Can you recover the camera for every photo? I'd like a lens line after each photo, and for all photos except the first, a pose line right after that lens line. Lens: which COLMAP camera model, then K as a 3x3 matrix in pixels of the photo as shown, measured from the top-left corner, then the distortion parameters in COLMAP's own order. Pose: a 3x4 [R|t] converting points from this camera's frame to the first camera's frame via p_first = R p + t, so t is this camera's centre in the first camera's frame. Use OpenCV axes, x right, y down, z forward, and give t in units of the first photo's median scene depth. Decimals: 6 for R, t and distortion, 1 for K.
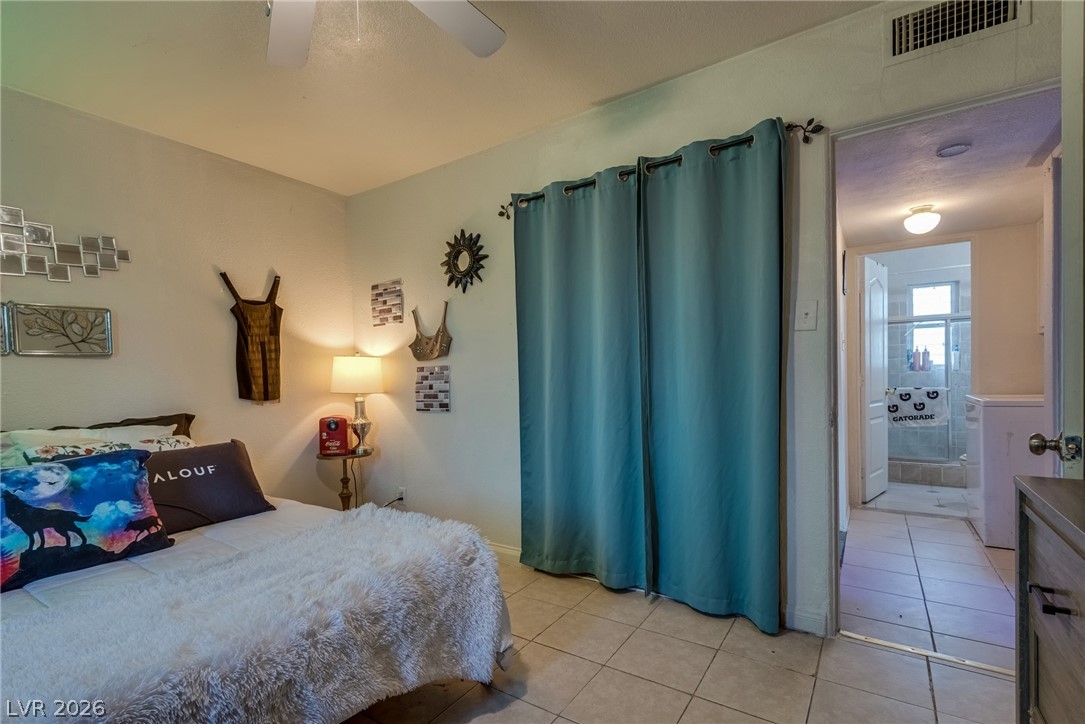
lens RADIAL K [[494.0, 0, 537.5], [0, 494.0, 359.9], [0, 0, 1]] dist [0.021872, -0.000370]
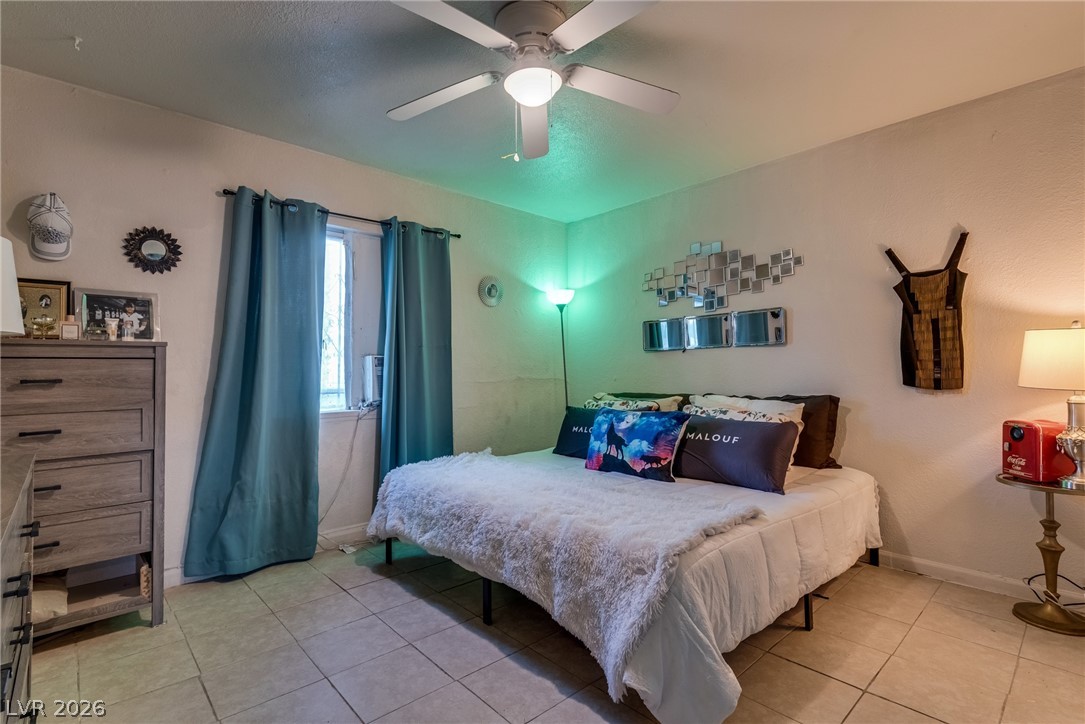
lens RADIAL K [[508.7, 0, 530.9], [0, 508.7, 328.4], [0, 0, 1]] dist [0.009825, -0.000837]
pose [[-0.224589, -0.051847, -0.973073, 0.520840], [0.040957, 0.997199, -0.062586, 0.007245], [0.973592, -0.053911, -0.221837, 0.637216]]
